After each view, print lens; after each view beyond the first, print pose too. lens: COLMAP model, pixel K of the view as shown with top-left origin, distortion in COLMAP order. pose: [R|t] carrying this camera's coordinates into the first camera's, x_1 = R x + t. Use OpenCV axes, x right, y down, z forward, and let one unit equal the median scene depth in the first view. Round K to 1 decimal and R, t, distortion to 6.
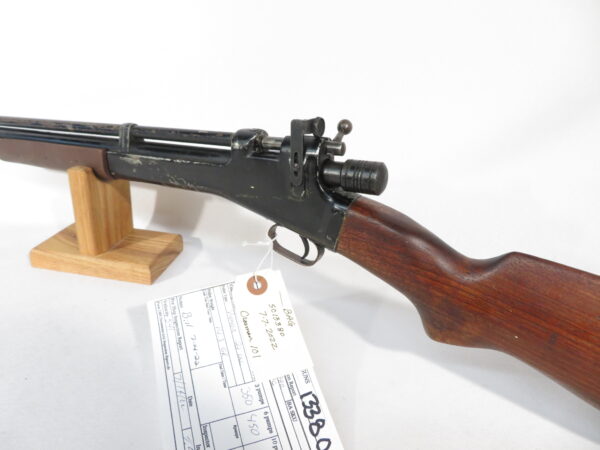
lens RADIAL K [[431.9, 0, 301.0], [0, 431.9, 229.1], [0, 0, 1]] dist [0.002038, -0.012875]
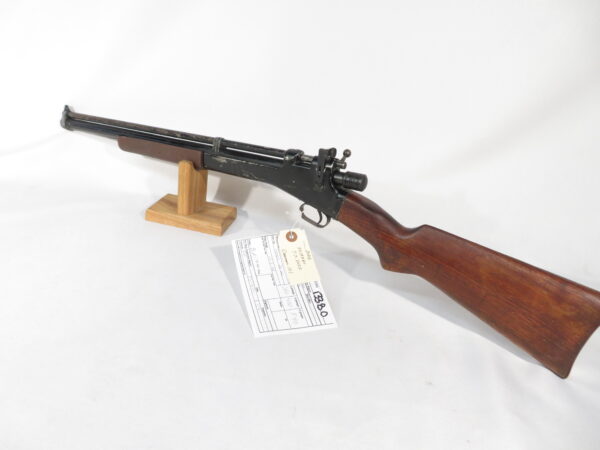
lens RADIAL K [[431.9, 0, 303.1], [0, 431.9, 237.0], [0, 0, 1]] dist [0.002038, -0.012875]
pose [[0.997159, 0.073910, 0.014504, -0.082619], [-0.074409, 0.996520, 0.037561, 0.062294], [-0.011677, -0.038534, 0.999189, -0.816062]]
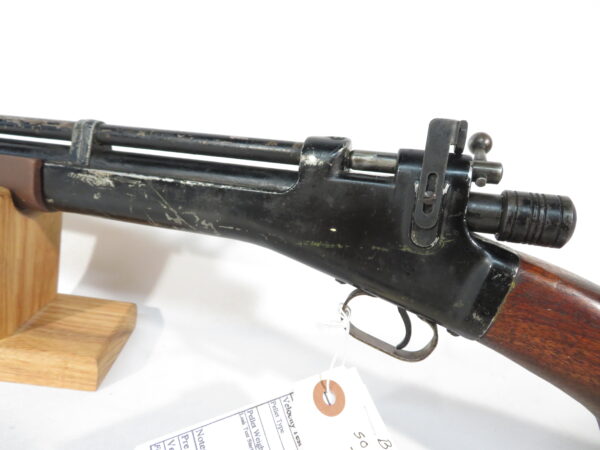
lens RADIAL K [[431.9, 0, 297.7], [0, 431.9, 224.1], [0, 0, 1]] dist [0.002038, -0.012875]
pose [[0.969027, 0.045004, 0.242818, -0.304540], [-0.008011, 0.988465, -0.151236, -0.013293], [-0.246823, 0.144607, 0.958210, 0.433748]]
